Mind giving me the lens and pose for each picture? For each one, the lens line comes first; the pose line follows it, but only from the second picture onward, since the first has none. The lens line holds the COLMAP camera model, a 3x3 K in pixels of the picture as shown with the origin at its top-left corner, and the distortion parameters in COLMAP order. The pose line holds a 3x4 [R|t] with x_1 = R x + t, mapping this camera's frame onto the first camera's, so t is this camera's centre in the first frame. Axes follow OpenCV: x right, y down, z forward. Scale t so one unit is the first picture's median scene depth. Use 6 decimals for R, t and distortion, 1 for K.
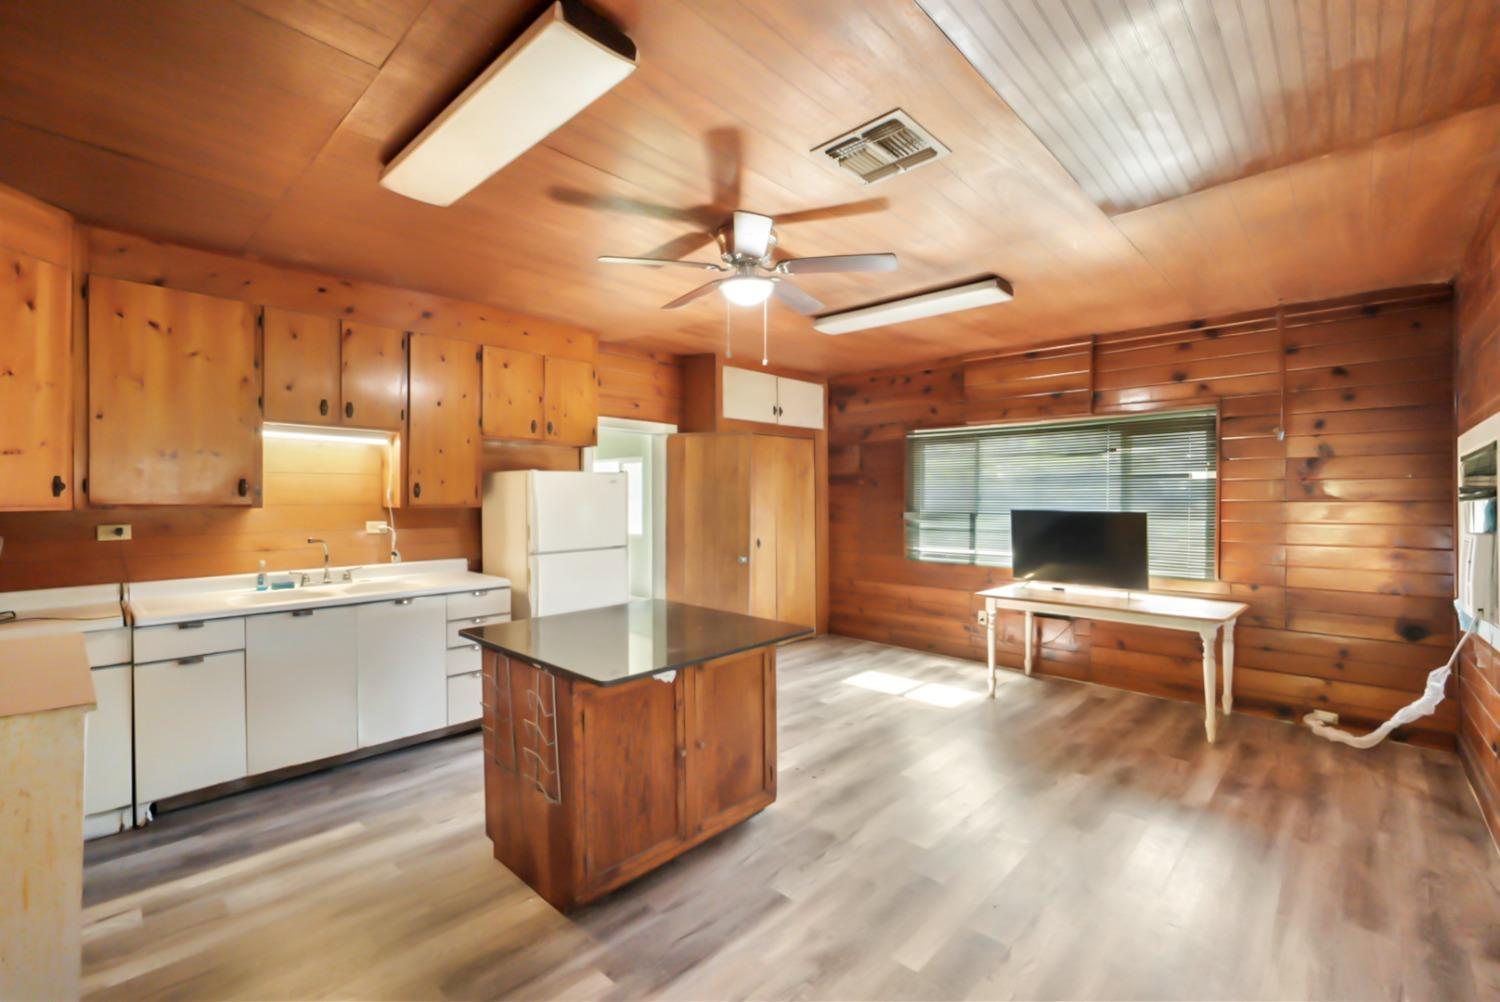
lens RADIAL K [[649.7, 0, 750.0], [0, 649.7, 501.0], [0, 0, 1]] dist [-0.012376, 0.000221]
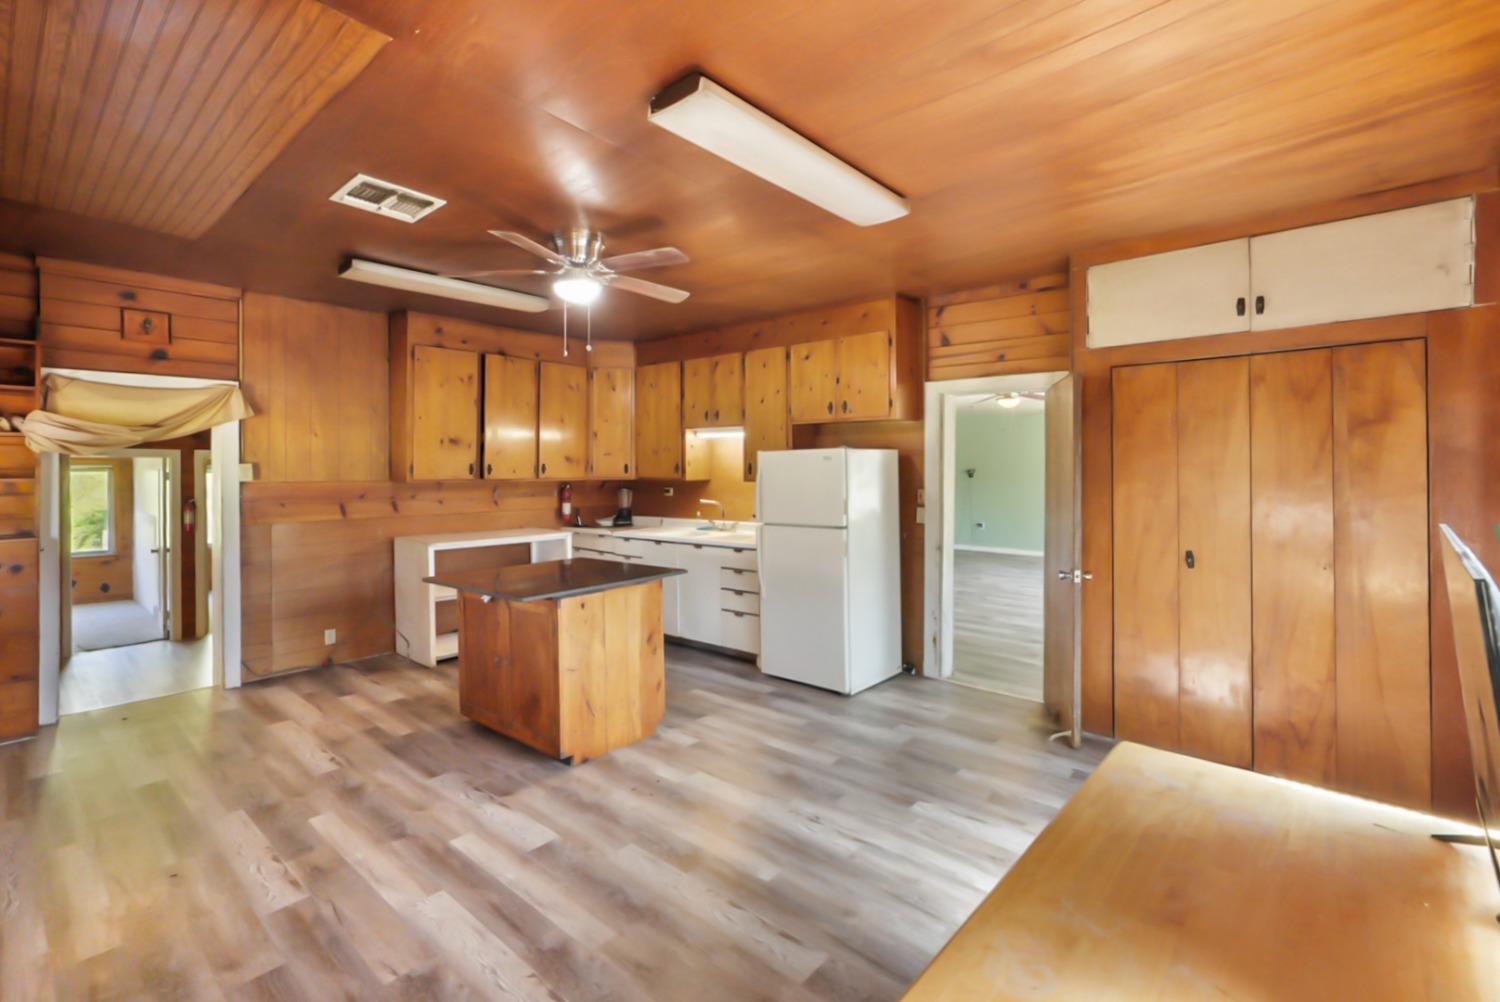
lens RADIAL K [[668.7, 0, 754.0], [0, 668.7, 466.1], [0, 0, 1]] dist [-0.013963, -0.000081]
pose [[0.052923, -0.006923, -0.998575, 0.979195], [-0.003474, 0.999969, -0.007117, -0.013767], [0.998593, 0.003846, 0.052897, 1.059778]]
